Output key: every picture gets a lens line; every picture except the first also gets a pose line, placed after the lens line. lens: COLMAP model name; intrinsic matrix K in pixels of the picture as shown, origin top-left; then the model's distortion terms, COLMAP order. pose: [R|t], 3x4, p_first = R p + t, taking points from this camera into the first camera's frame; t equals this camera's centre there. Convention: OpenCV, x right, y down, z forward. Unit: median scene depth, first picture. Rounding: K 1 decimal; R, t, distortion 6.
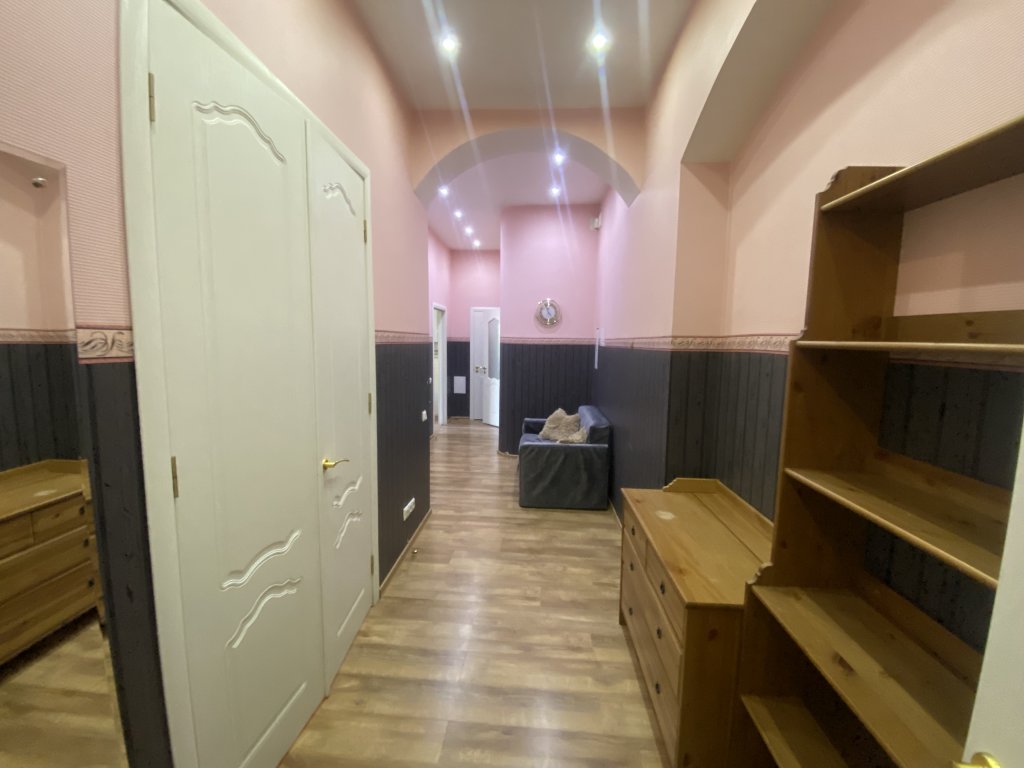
lens RADIAL K [[412.6, 0, 504.1], [0, 412.6, 382.4], [0, 0, 1]] dist [-0.000257, -0.000241]
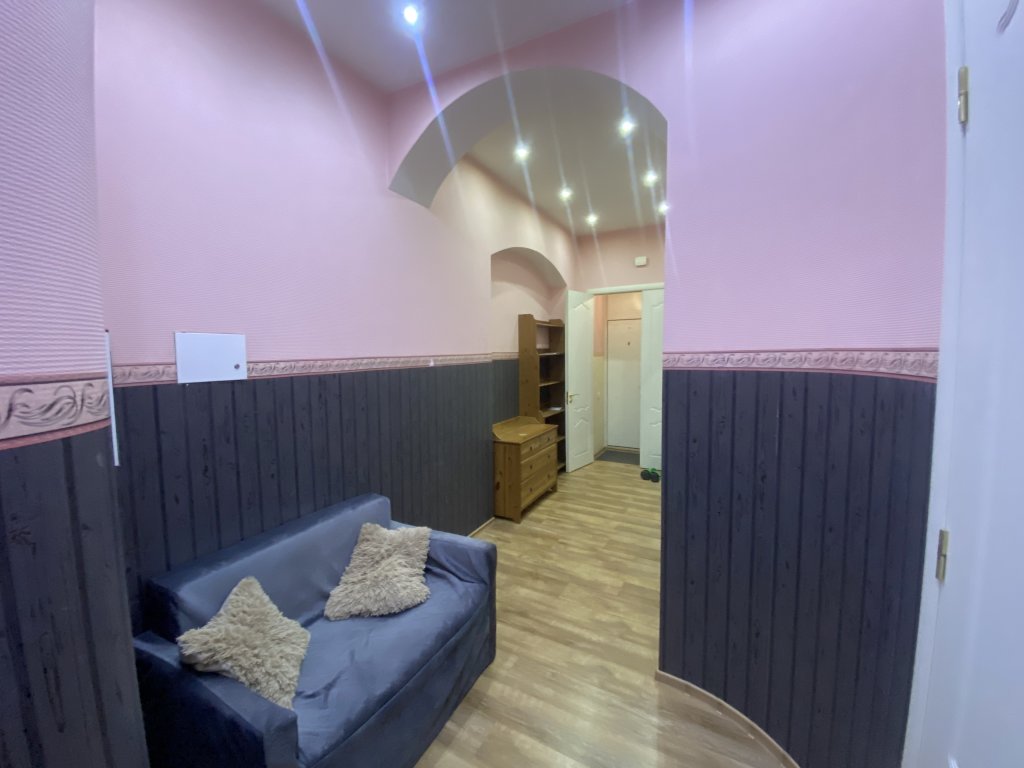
lens RADIAL K [[402.8, 0, 508.3], [0, 402.8, 378.6], [0, 0, 1]] dist [-0.027686, -0.000050]
pose [[-0.918504, -0.025073, 0.394617, -0.234127], [0.045364, 0.984716, 0.168156, -0.213000], [-0.392802, 0.172353, -0.903328, 1.805463]]
